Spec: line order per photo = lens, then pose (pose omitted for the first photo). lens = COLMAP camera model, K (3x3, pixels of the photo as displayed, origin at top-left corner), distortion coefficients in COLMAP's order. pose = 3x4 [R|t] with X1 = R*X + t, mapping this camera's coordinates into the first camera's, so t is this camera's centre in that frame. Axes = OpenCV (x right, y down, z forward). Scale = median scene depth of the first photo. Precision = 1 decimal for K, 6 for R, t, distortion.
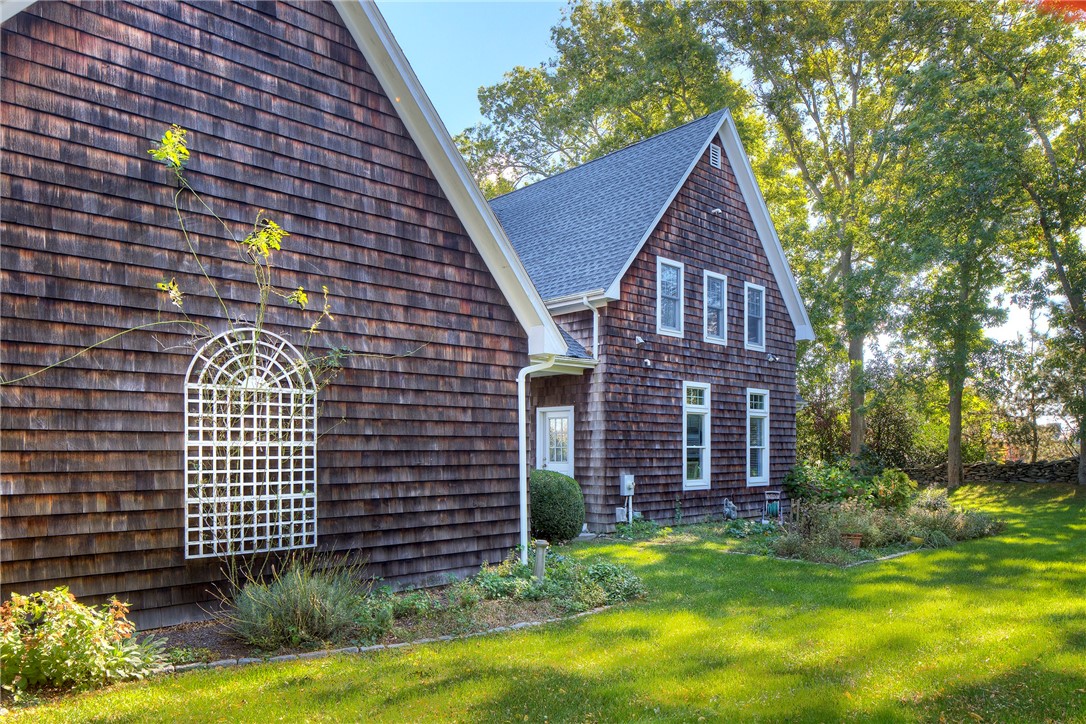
lens RADIAL K [[747.1, 0, 545.4], [0, 747.1, 361.0], [0, 0, 1]] dist [-0.011549, 0.002259]
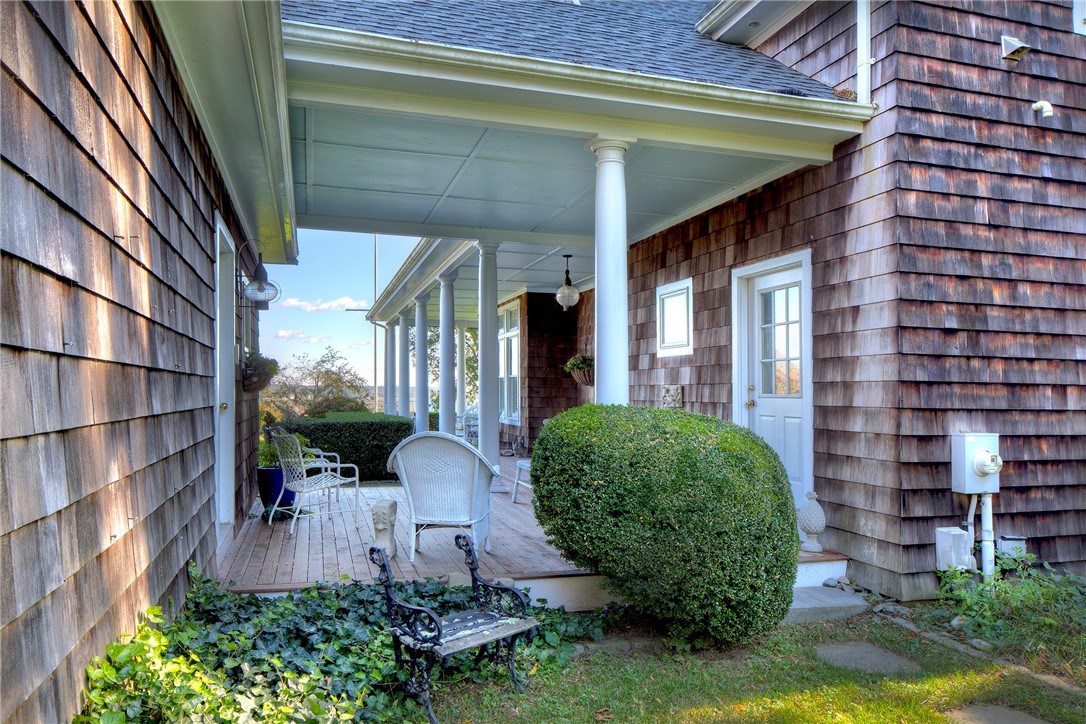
lens RADIAL K [[747.1, 0, 501.8], [0, 747.1, 350.0], [0, 0, 1]] dist [-0.011549, 0.002259]
pose [[0.880298, -0.020131, -0.473994, 0.080825], [0.047629, 0.997802, 0.046080, 0.089162], [0.472024, -0.063140, 0.879322, 0.600853]]
